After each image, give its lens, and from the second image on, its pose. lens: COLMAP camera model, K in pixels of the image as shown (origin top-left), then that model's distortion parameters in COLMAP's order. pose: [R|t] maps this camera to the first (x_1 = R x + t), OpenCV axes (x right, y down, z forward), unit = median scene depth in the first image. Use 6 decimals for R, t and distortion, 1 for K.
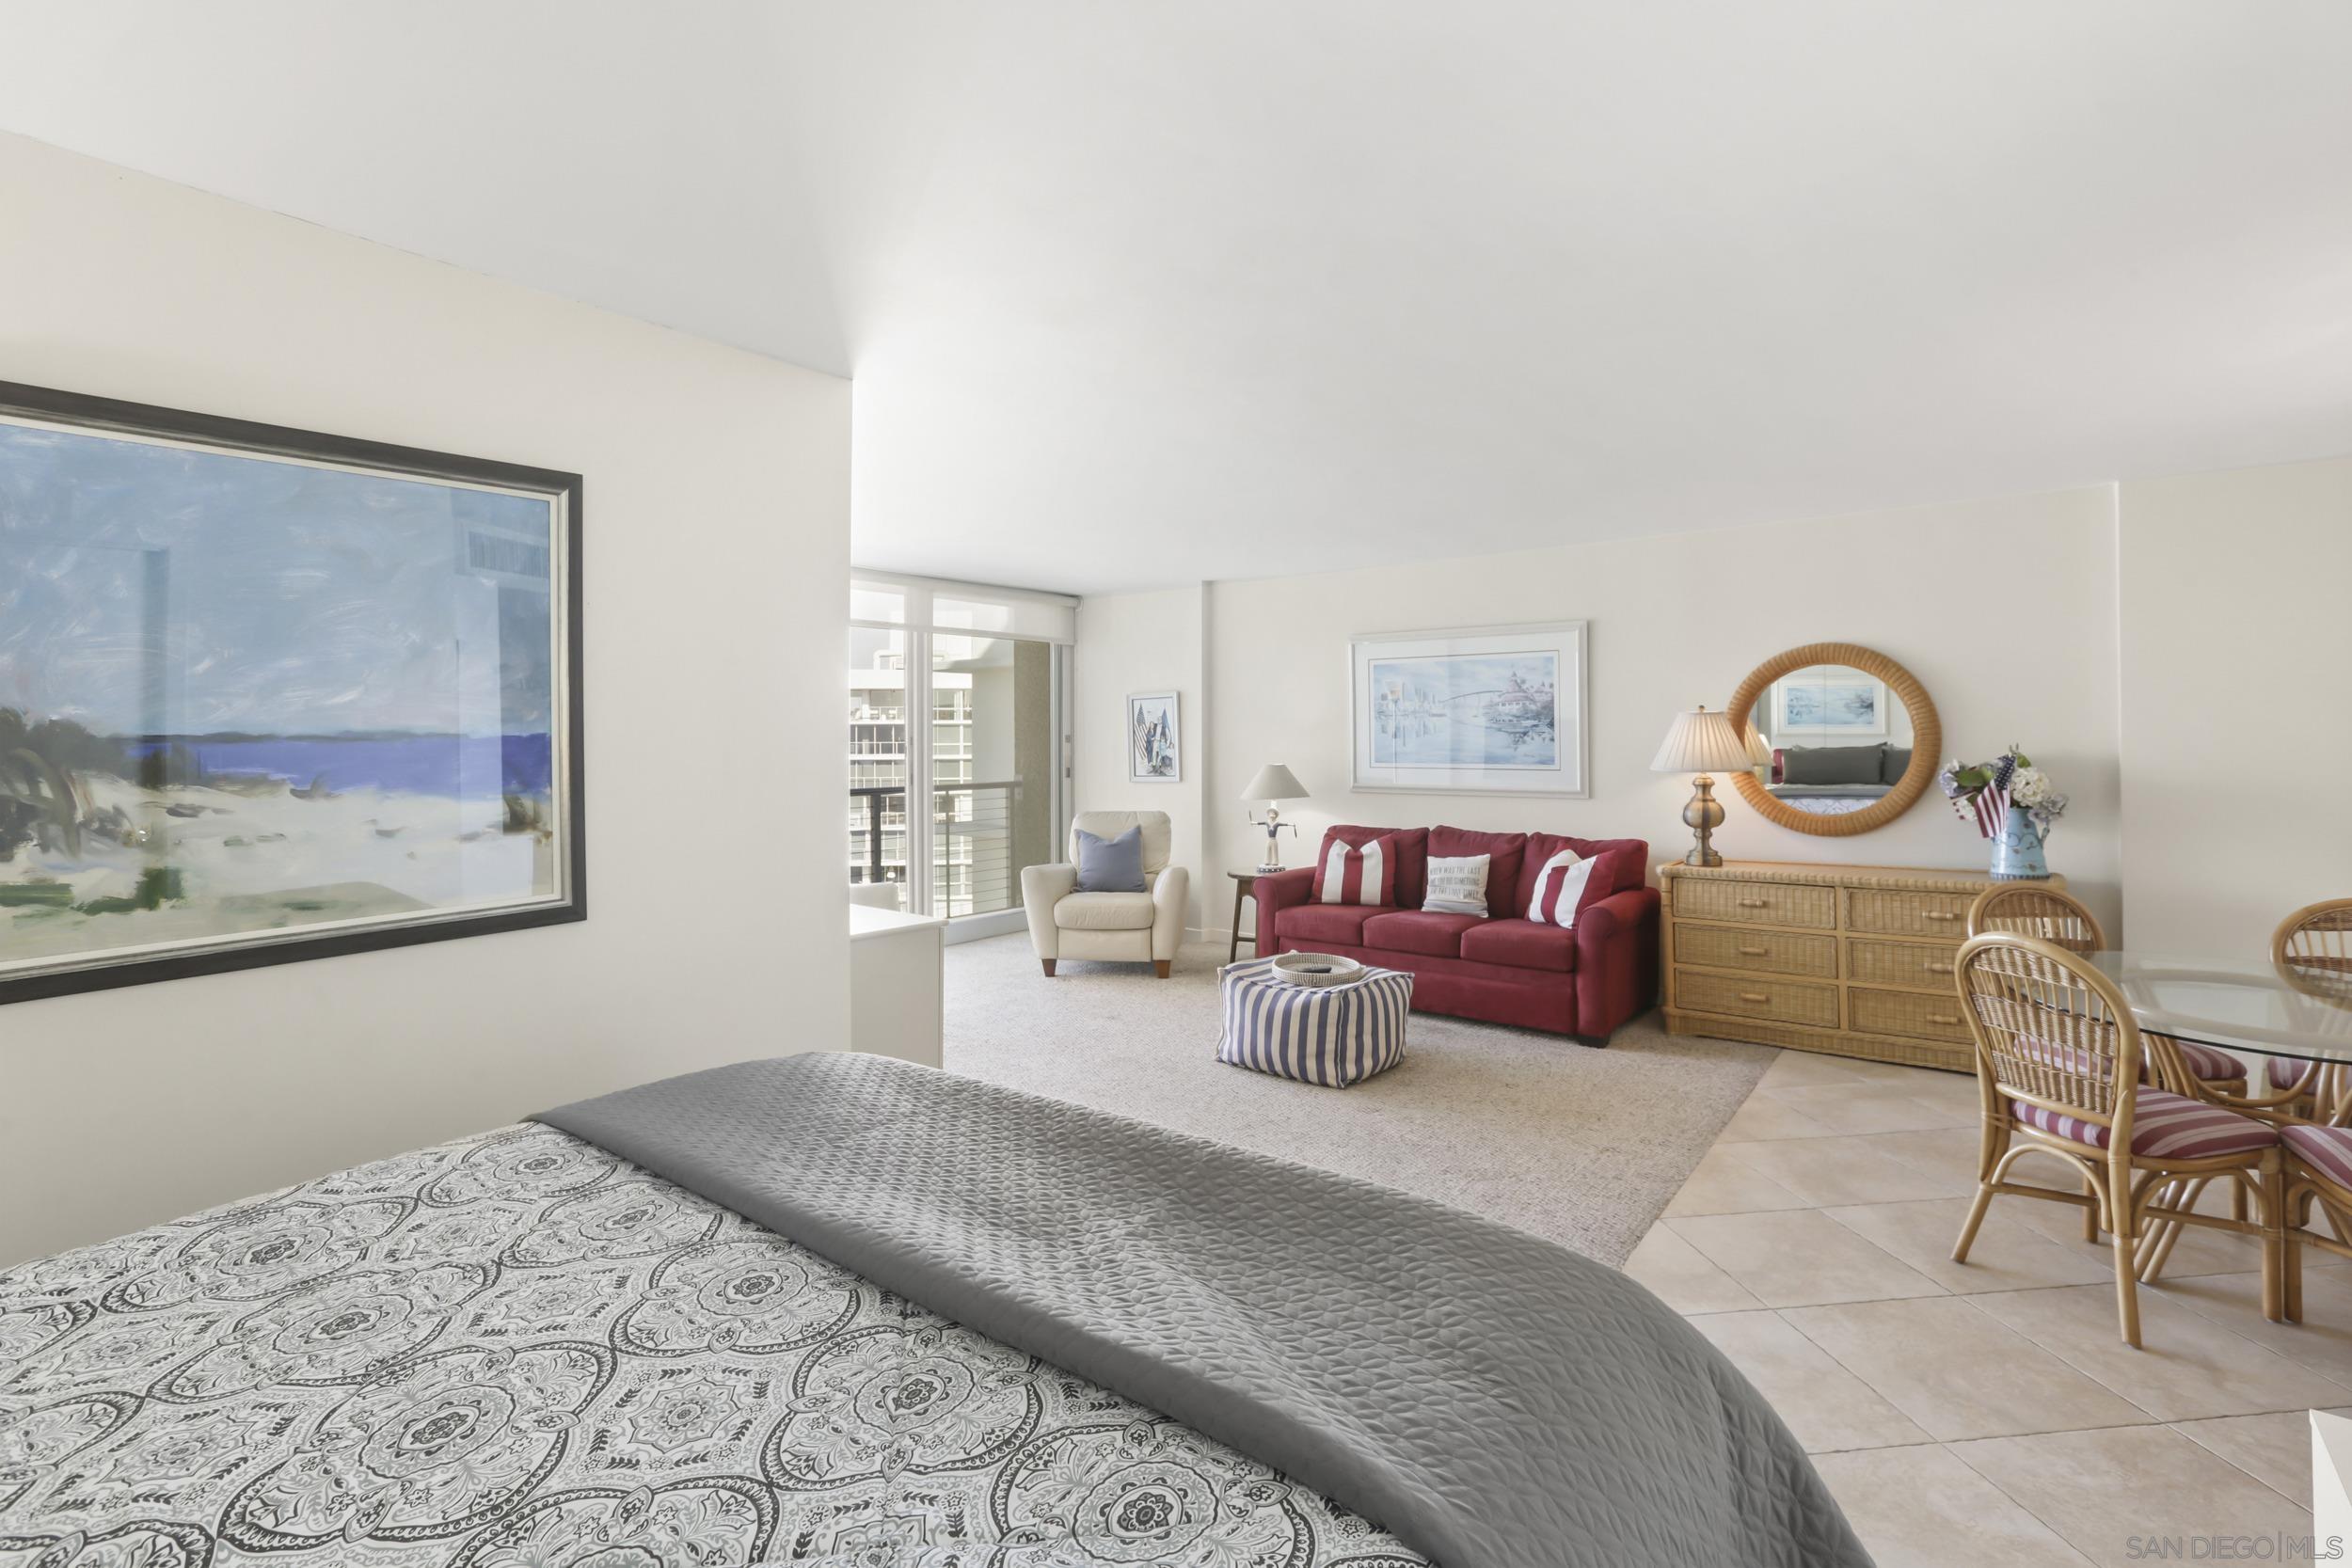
lens RADIAL K [[1076.8, 0, 1187.4], [0, 1076.8, 727.2], [0, 0, 1]] dist [0.005447, -0.000589]
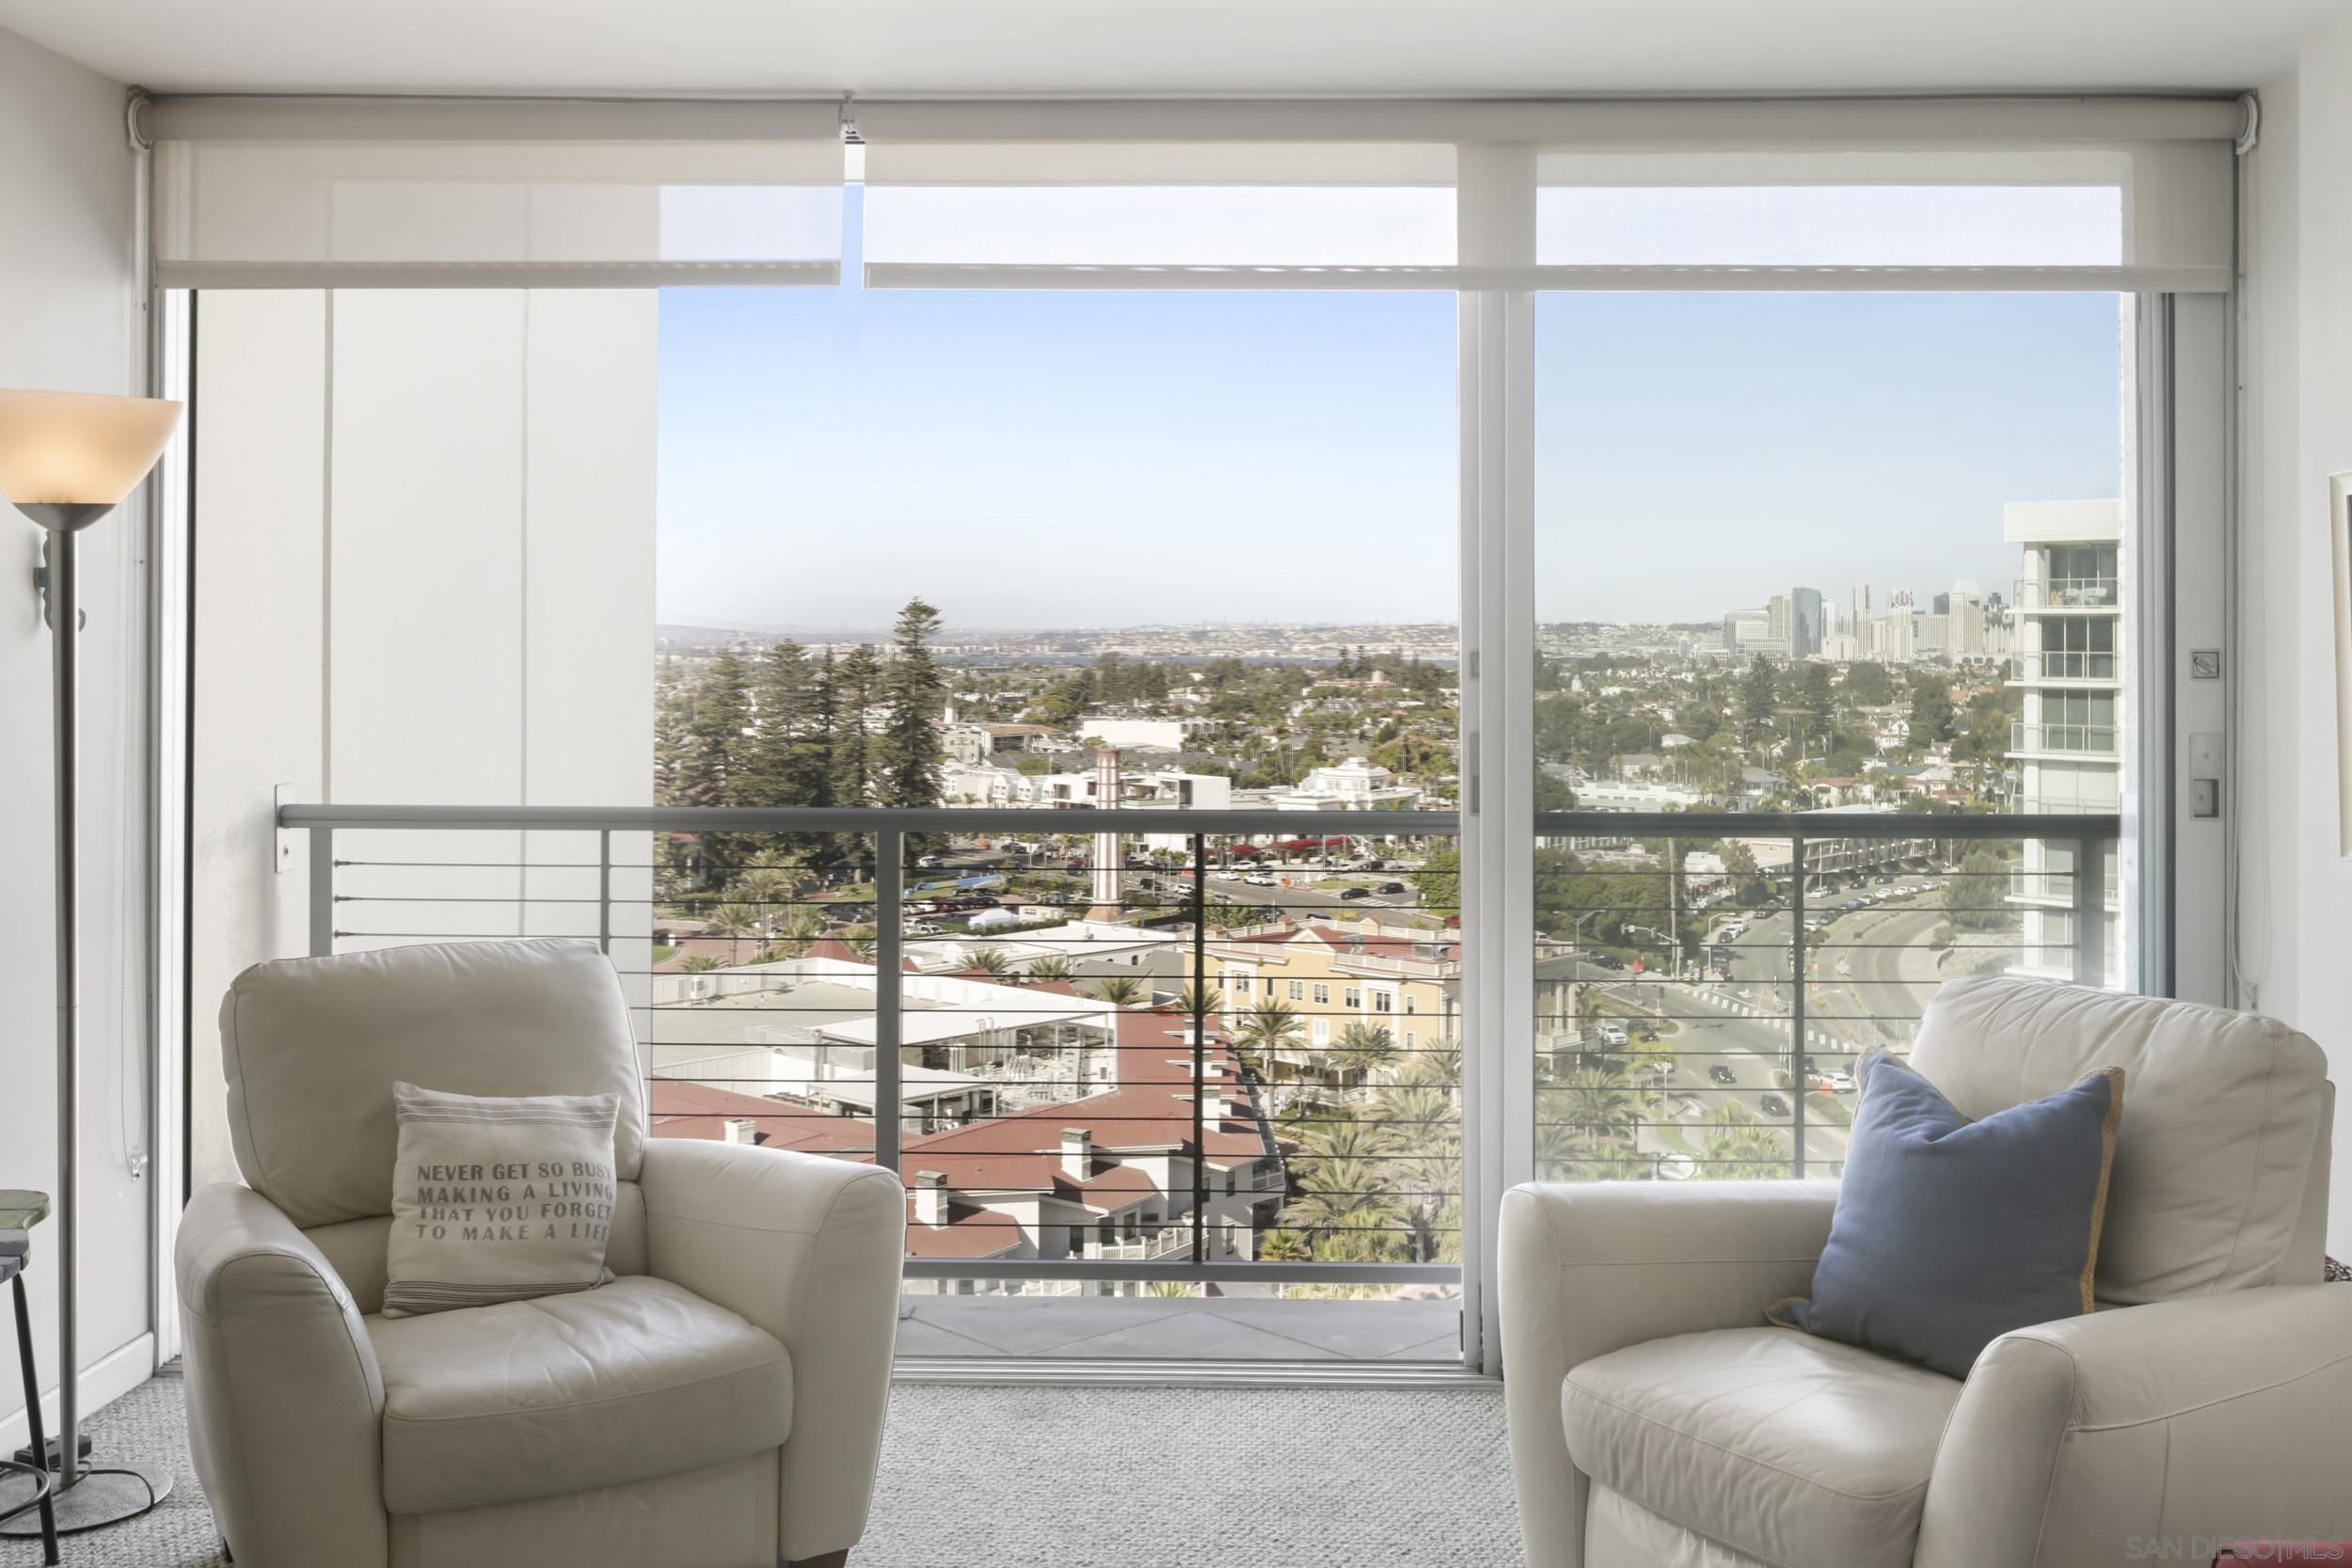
lens RADIAL K [[2305.3, 0, 1196.5], [0, 2305.3, 602.5], [0, 0, 1]] dist [0.010162, 0.000000]
pose [[0.600388, -0.006540, -0.799682, 0.269419], [0.001029, 0.999972, -0.007406, 0.000651], [0.799708, 0.003623, 0.600378, 0.722298]]
